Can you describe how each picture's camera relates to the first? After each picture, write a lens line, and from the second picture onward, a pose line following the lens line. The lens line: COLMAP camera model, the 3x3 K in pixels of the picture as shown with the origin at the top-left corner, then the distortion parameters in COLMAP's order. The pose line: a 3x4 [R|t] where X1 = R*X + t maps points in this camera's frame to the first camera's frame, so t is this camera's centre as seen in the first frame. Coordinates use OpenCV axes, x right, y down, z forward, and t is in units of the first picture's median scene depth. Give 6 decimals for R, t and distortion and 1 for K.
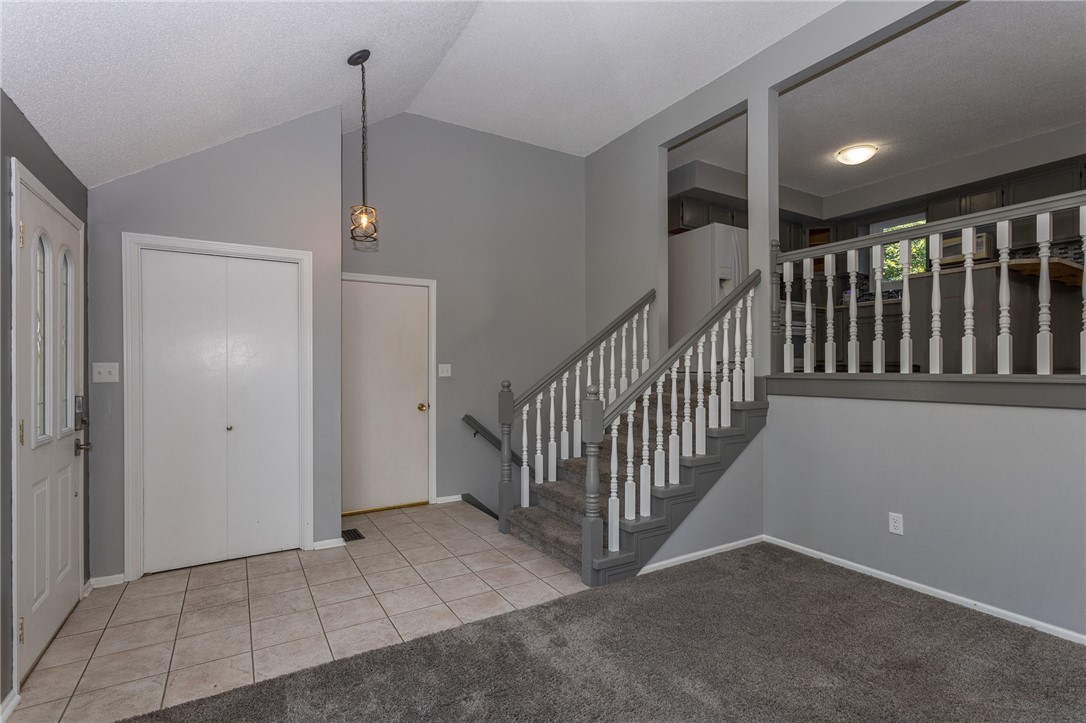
lens RADIAL K [[511.6, 0, 544.5], [0, 511.6, 365.2], [0, 0, 1]] dist [-0.001726, 0.000010]
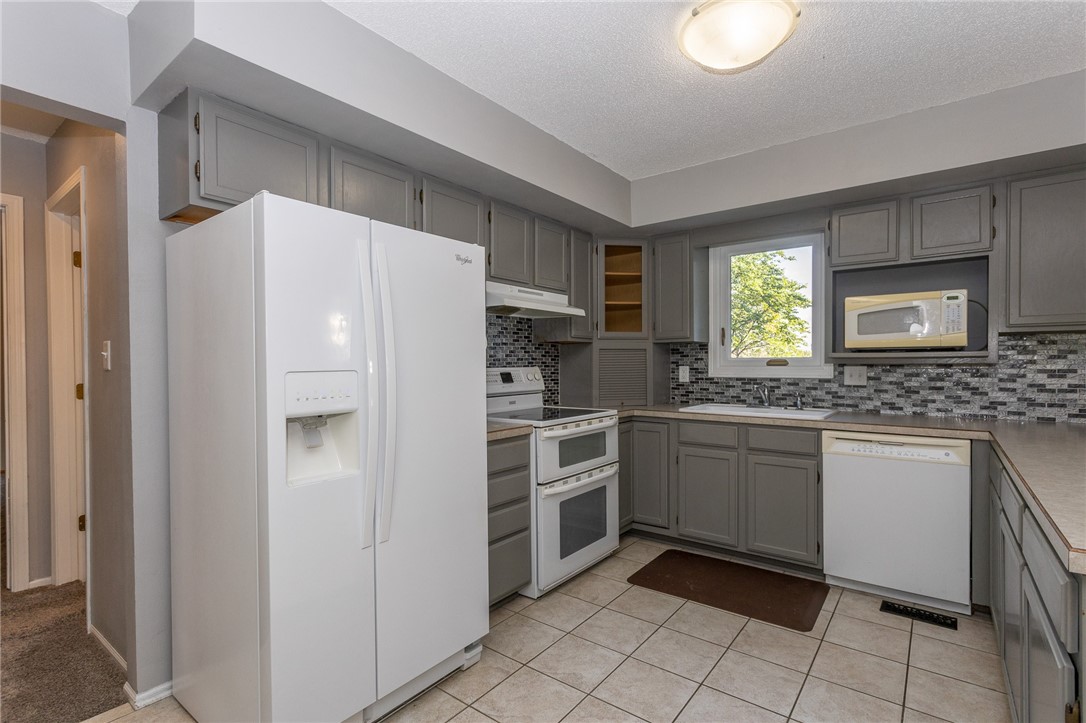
lens RADIAL K [[511.6, 0, 544.5], [0, 511.6, 365.2], [0, 0, 1]] dist [-0.001726, 0.000010]
pose [[0.932429, -0.002985, 0.361340, 0.344766], [0.001053, 0.999984, 0.005544, -0.185209], [-0.361351, -0.004789, 0.932418, 0.680519]]
